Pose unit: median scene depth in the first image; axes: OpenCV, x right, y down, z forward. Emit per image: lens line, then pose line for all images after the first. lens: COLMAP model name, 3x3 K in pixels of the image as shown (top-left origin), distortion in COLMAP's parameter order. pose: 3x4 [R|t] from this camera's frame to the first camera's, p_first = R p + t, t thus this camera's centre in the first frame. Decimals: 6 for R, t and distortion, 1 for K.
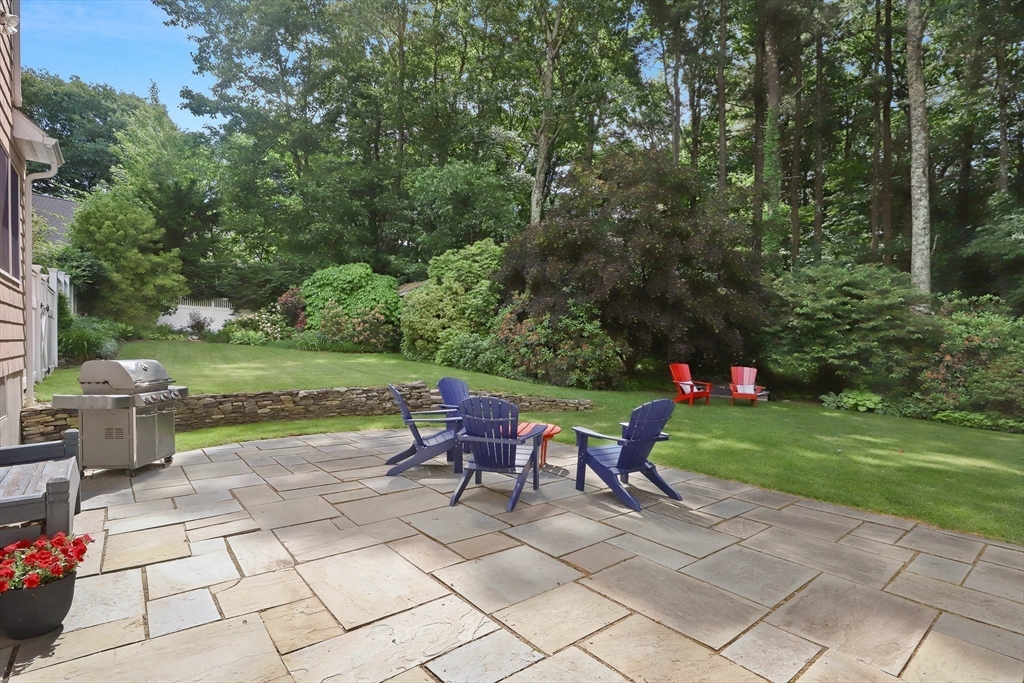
lens RADIAL K [[481.9, 0, 512.0], [0, 481.9, 341.5], [0, 0, 1]] dist [-0.001700, -0.000007]
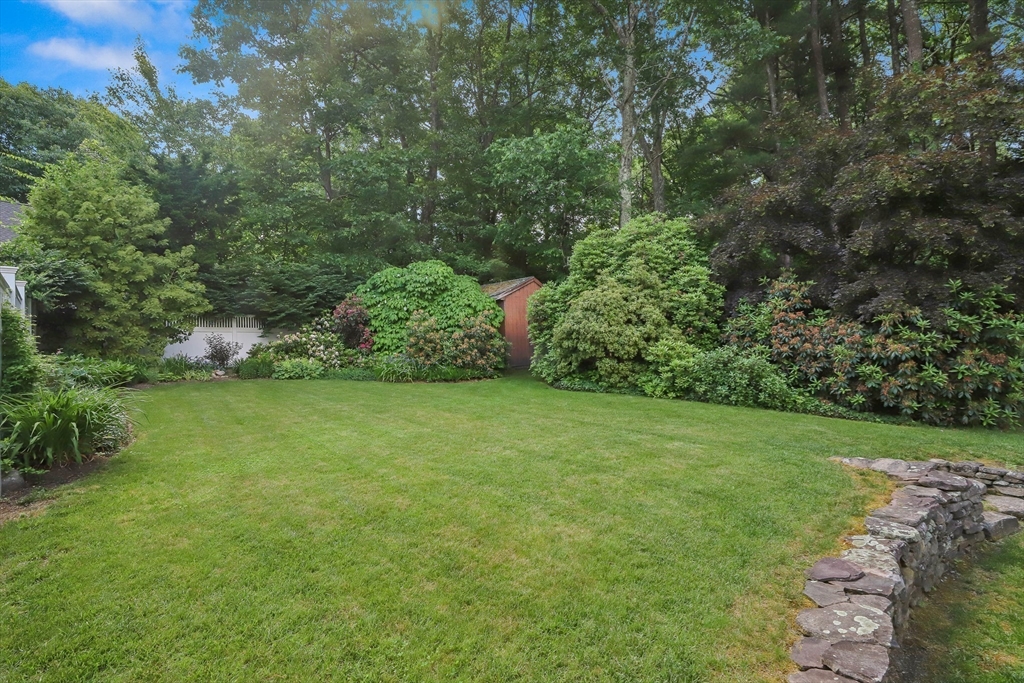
lens RADIAL K [[472.4, 0, 531.0], [0, 472.4, 323.0], [0, 0, 1]] dist [-0.002516, 0.000435]
pose [[0.994853, -0.053270, 0.086195, -0.272897], [0.057546, 0.997193, -0.047904, -0.021555], [-0.083401, 0.052618, 0.995126, 0.289664]]
